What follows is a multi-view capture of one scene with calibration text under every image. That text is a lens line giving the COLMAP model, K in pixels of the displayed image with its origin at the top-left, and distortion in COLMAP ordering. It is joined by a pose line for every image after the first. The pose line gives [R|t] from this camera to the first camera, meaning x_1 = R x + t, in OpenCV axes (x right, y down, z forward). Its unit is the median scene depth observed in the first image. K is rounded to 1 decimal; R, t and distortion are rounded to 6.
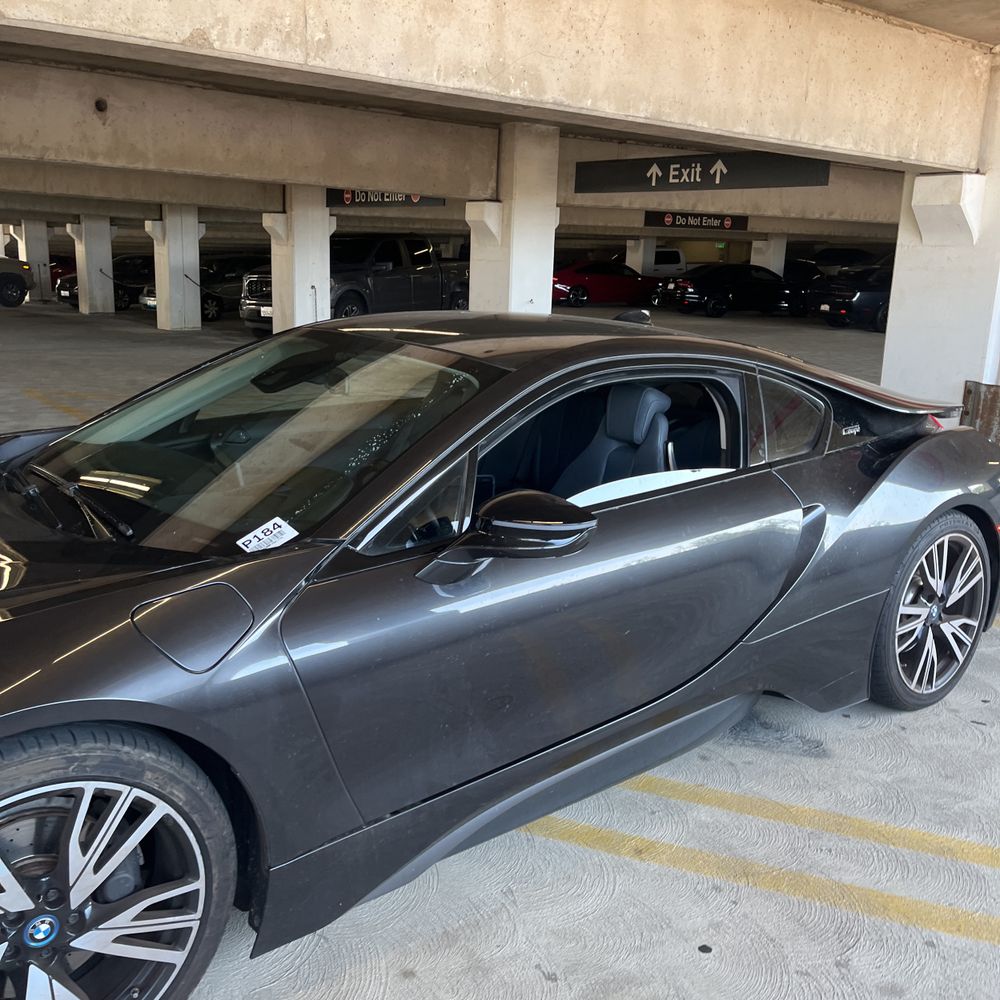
lens RADIAL K [[1011.0, 0, 508.8], [0, 1011.0, 486.7], [0, 0, 1]] dist [0.019451, 0.000000]
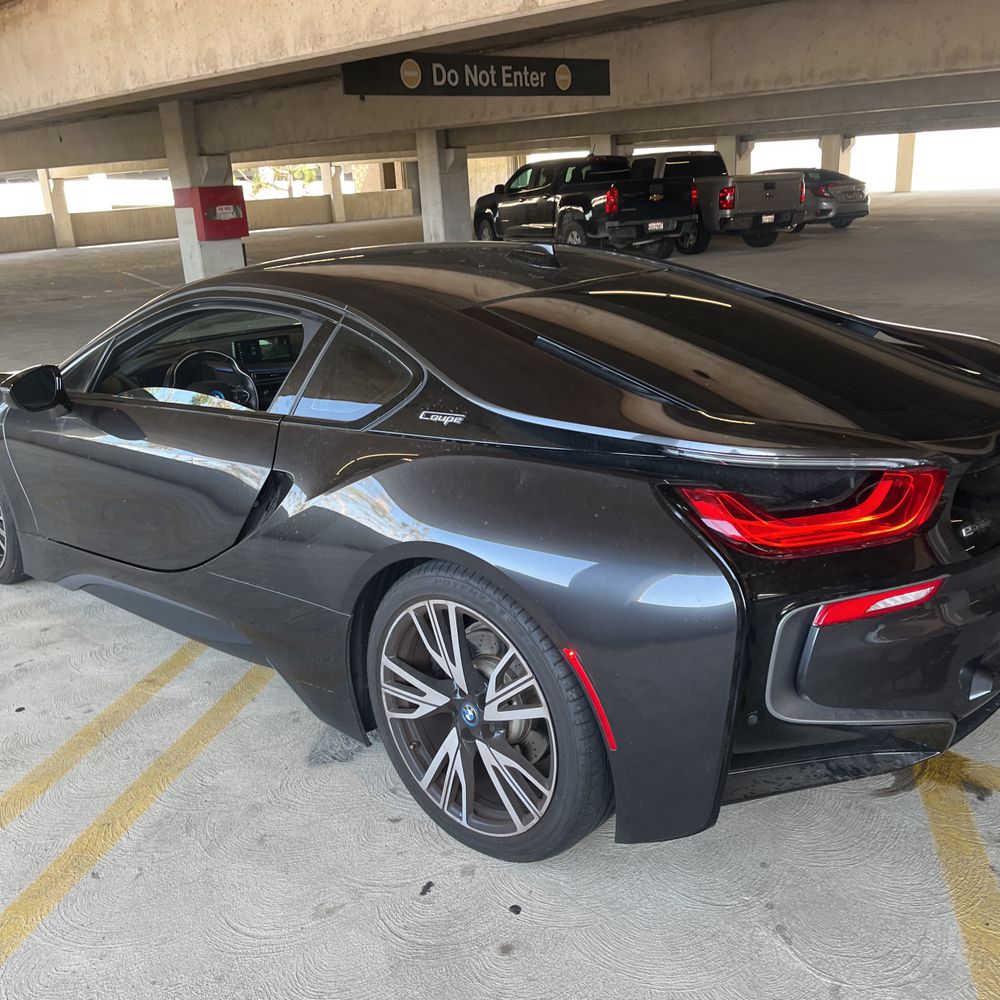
lens RADIAL K [[1011.0, 0, 504.2], [0, 1011.0, 492.1], [0, 0, 1]] dist [0.019451, 0.000000]
pose [[0.153540, 0.251879, -0.955501, 1.556760], [-0.161526, 0.960358, 0.227204, -0.261072], [0.974851, 0.119453, 0.188138, 1.343652]]
